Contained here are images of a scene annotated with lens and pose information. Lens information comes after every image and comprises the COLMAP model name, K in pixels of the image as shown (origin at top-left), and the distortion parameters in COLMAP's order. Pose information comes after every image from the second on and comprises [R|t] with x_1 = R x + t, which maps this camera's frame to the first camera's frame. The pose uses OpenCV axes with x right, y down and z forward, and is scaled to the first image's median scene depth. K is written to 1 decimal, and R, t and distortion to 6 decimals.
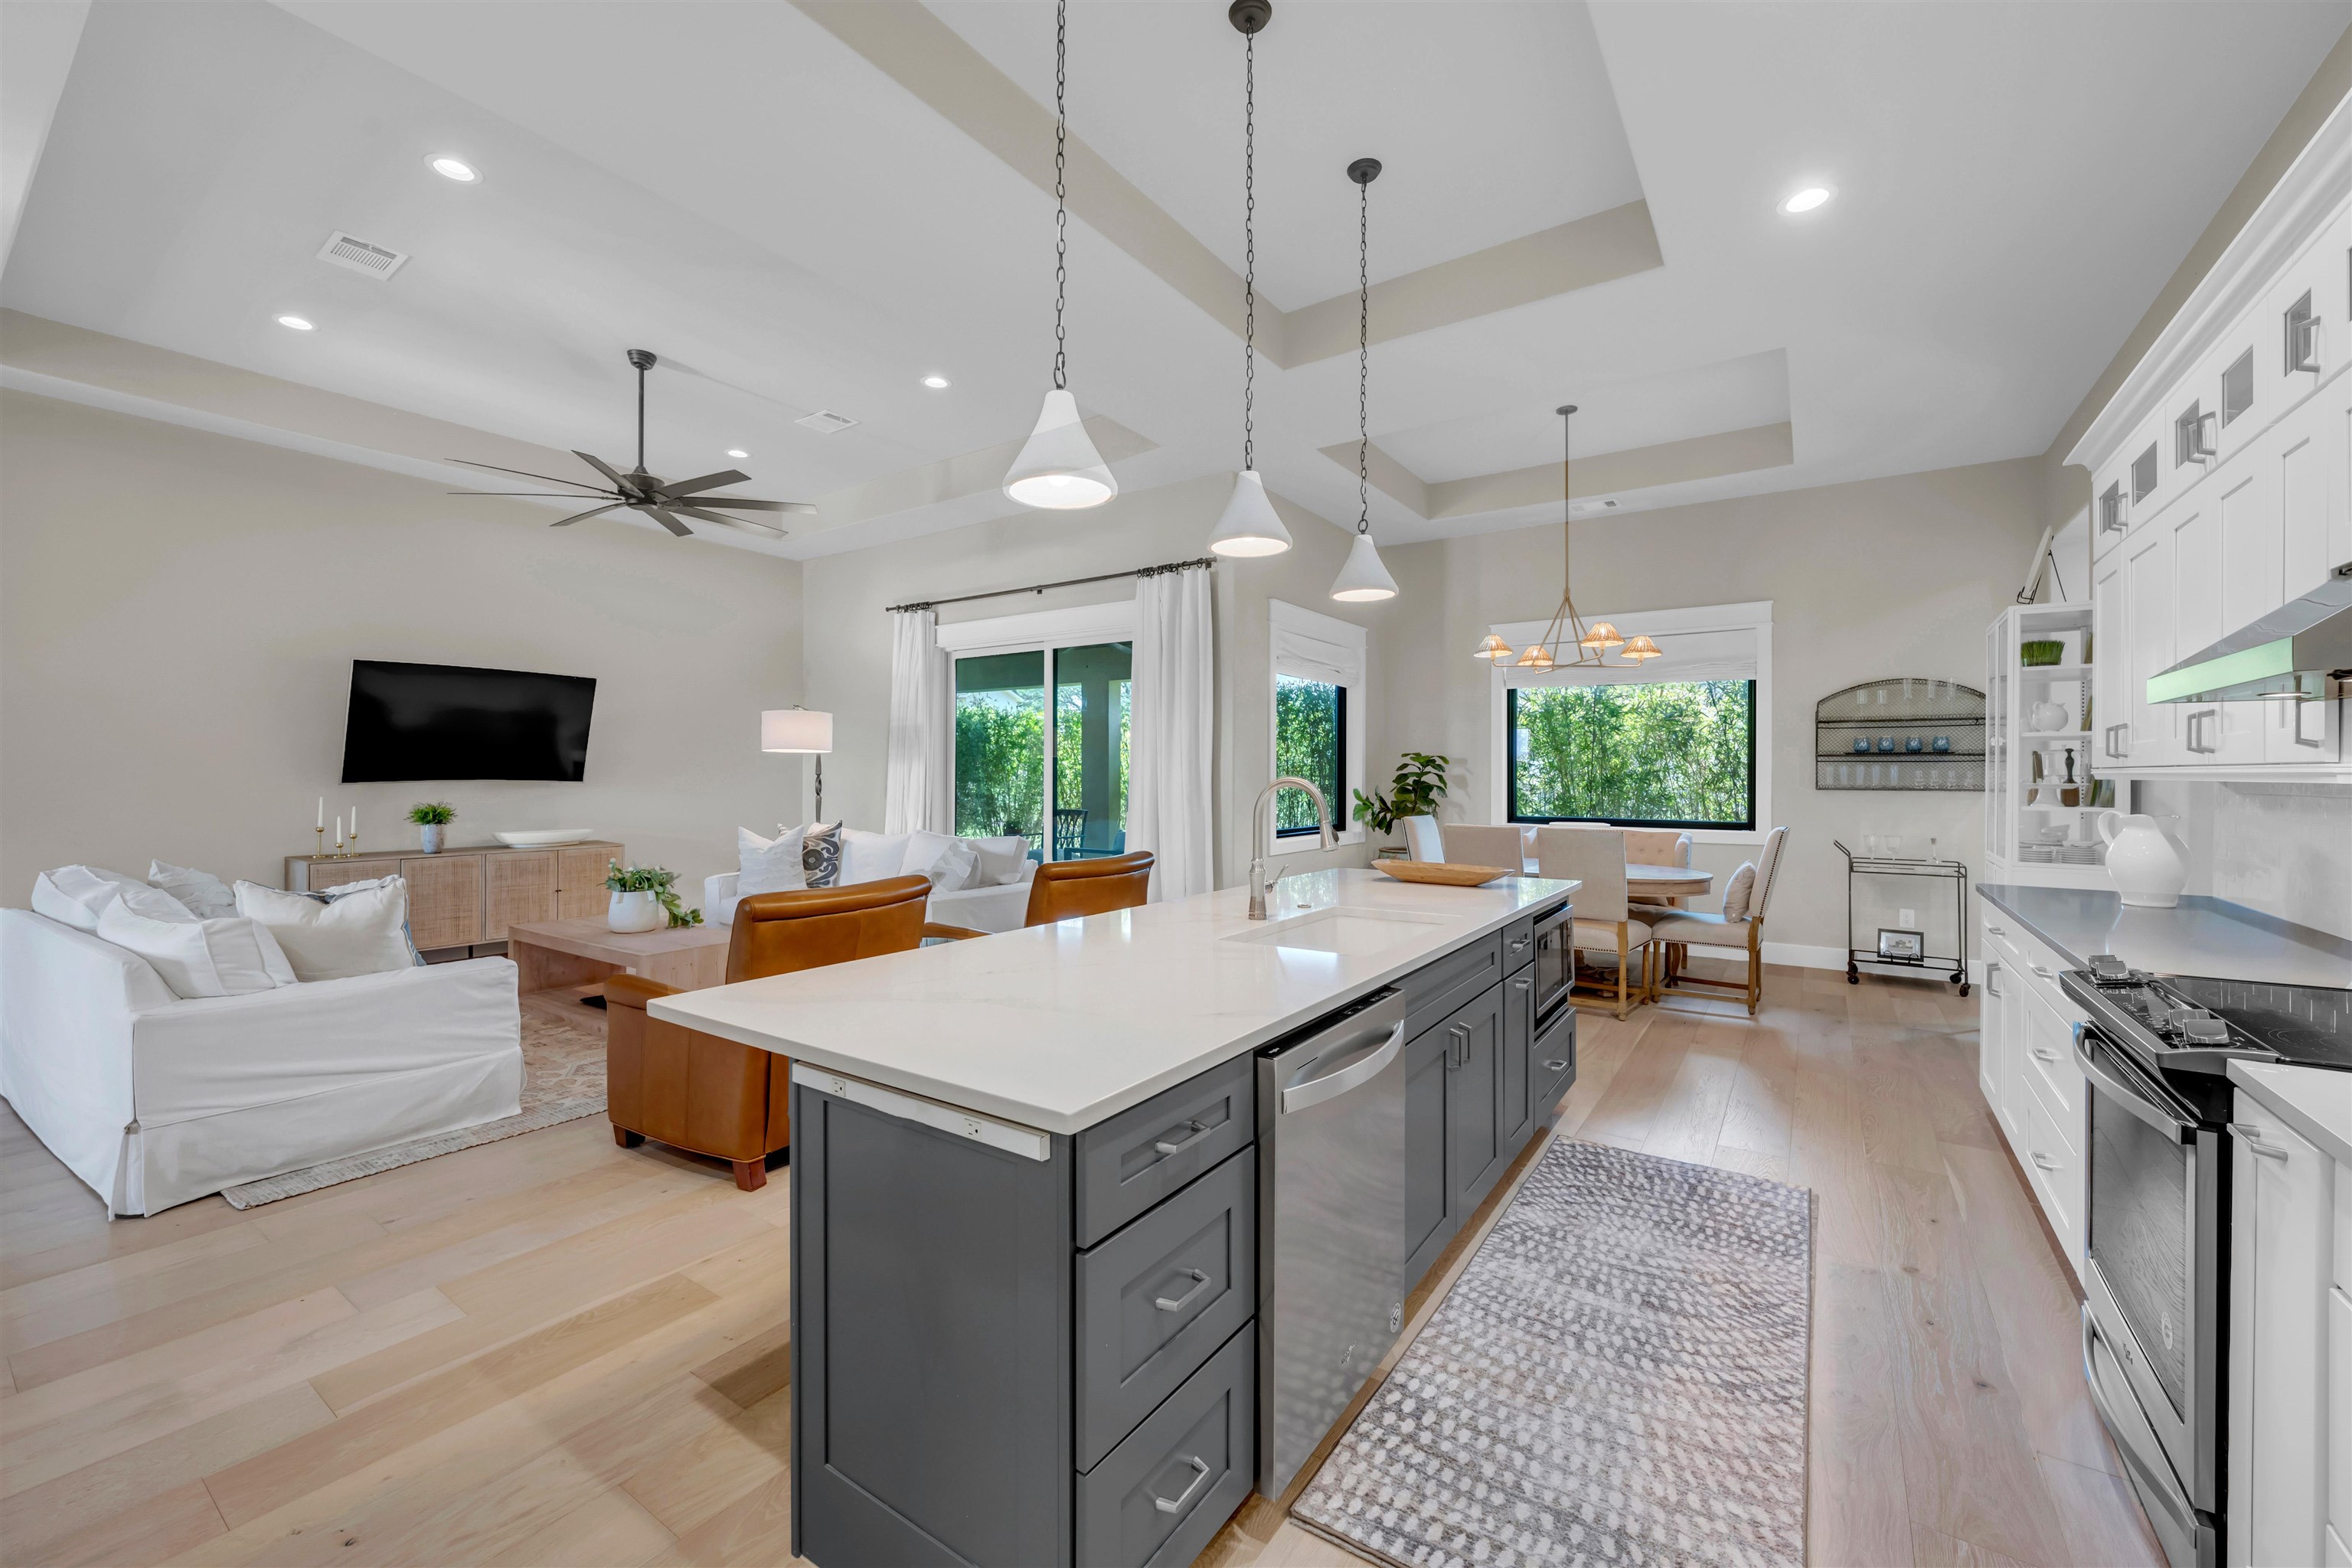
lens RADIAL K [[930.9, 0, 1171.0], [0, 930.9, 774.3], [0, 0, 1]] dist [-0.009811, 0.000103]
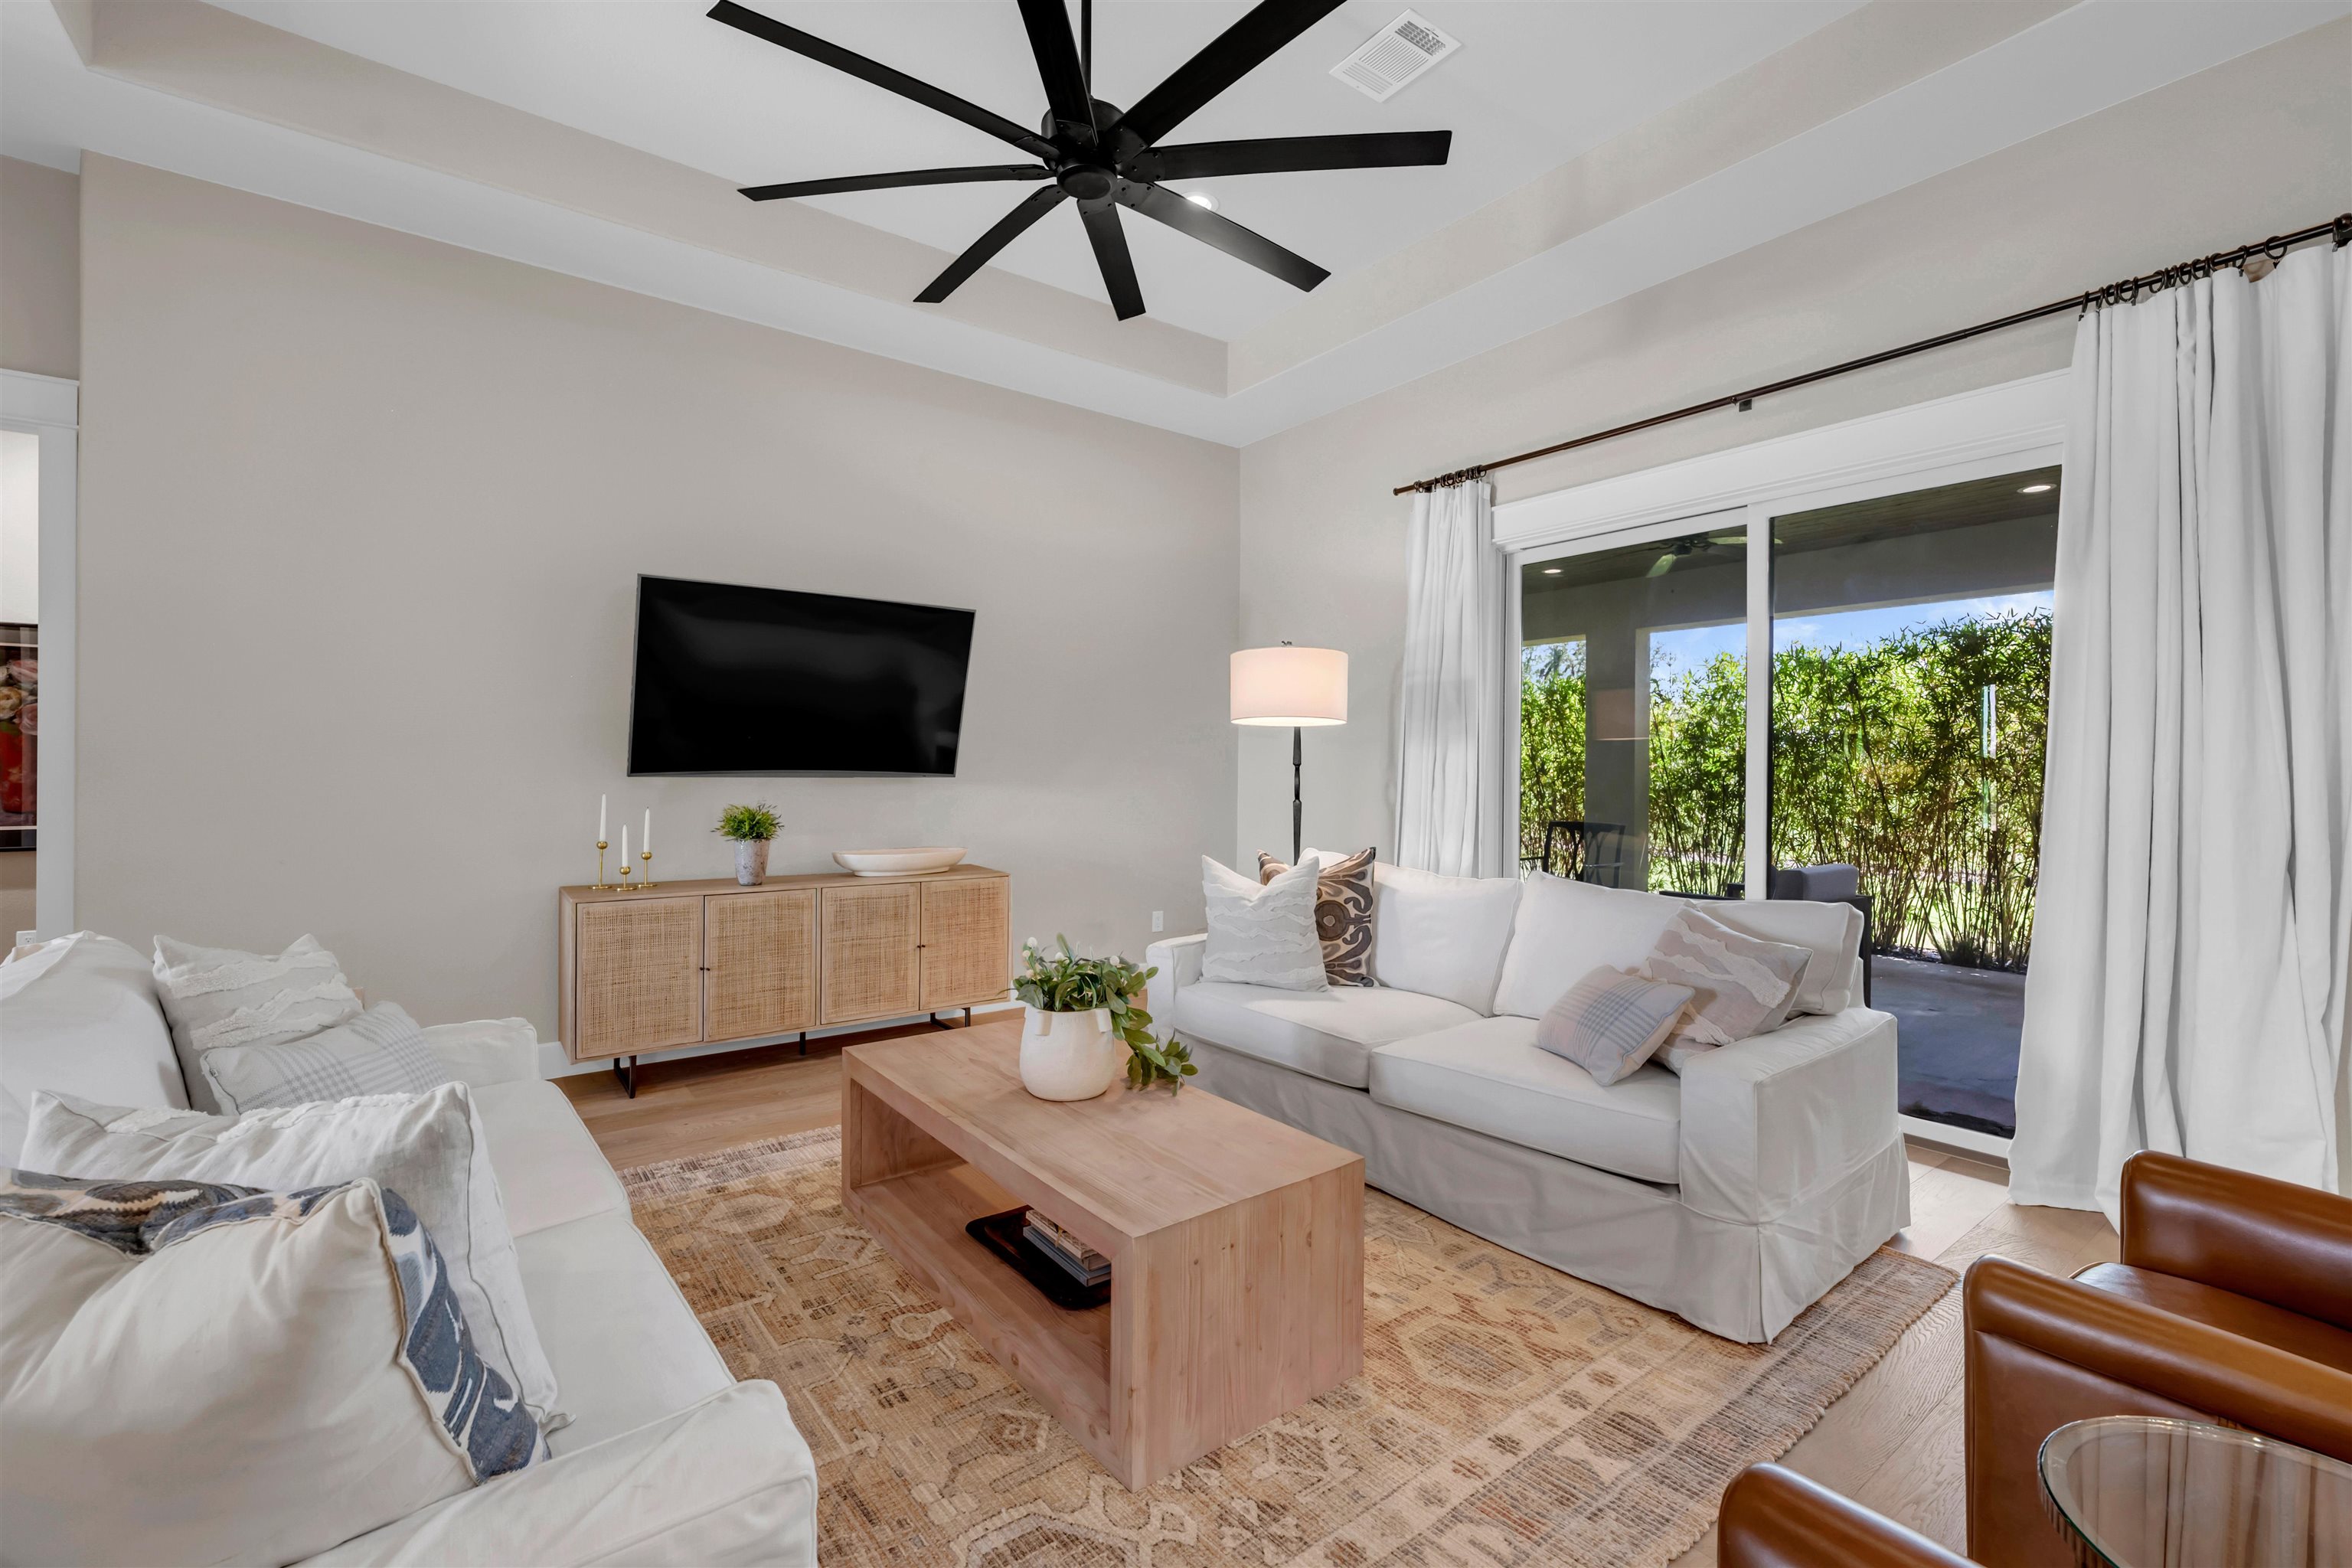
lens RADIAL K [[1000.2, 0, 1172.4], [0, 1000.2, 779.5], [0, 0, 1]] dist [-0.011426, -0.000012]
pose [[0.945953, 0.007326, -0.324221, -0.288786], [-0.005095, 0.999957, 0.007728, 0.005991], [0.324264, -0.005659, 0.945950, 0.426126]]
